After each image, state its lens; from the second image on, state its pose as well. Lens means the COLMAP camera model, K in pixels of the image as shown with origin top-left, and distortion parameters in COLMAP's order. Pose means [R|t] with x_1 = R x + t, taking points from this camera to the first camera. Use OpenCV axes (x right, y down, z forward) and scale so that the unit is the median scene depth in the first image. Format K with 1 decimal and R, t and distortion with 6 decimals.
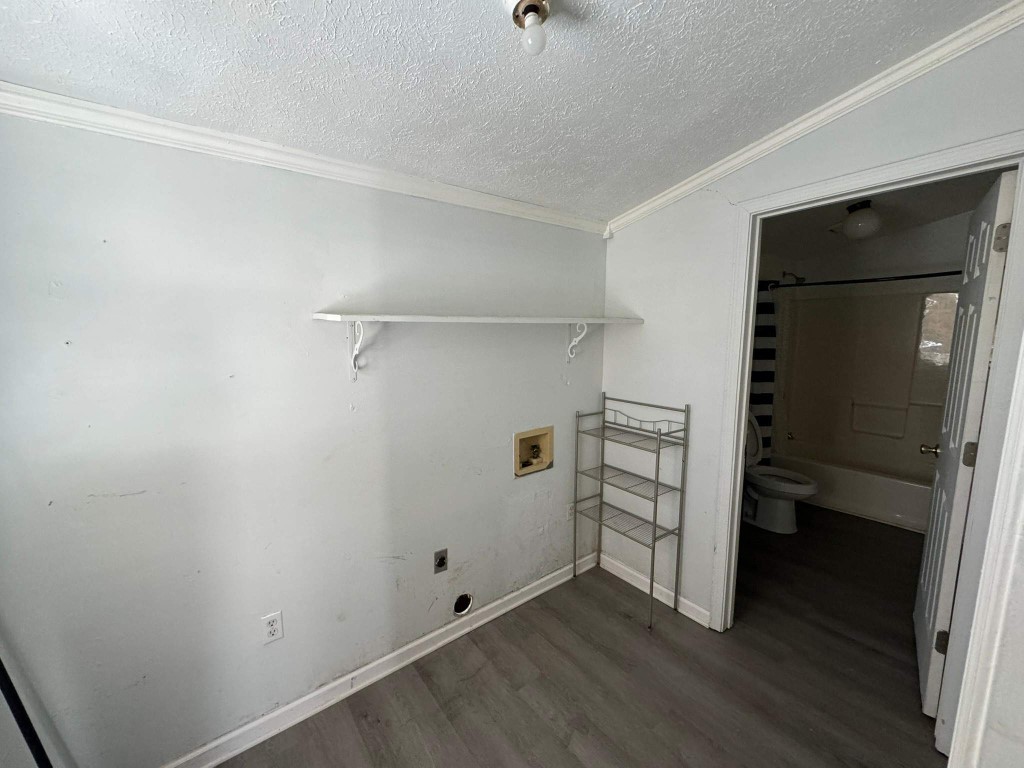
lens RADIAL K [[405.7, 0, 513.0], [0, 405.7, 384.3], [0, 0, 1]] dist [-0.005974, 0.000670]
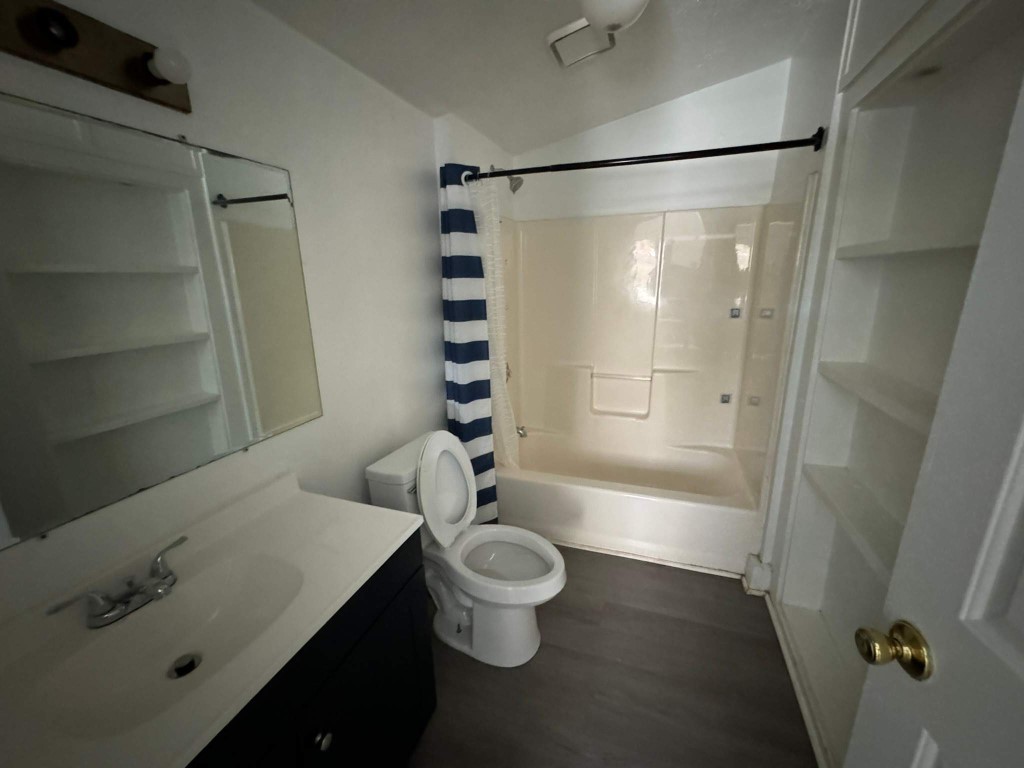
lens RADIAL K [[405.7, 0, 514.5], [0, 405.7, 381.8], [0, 0, 1]] dist [-0.005974, 0.000670]
pose [[0.840735, -0.133422, 0.524751, 0.381188], [0.077563, 0.988846, 0.127152, -0.044957], [-0.535863, -0.066200, 0.841706, 0.512476]]
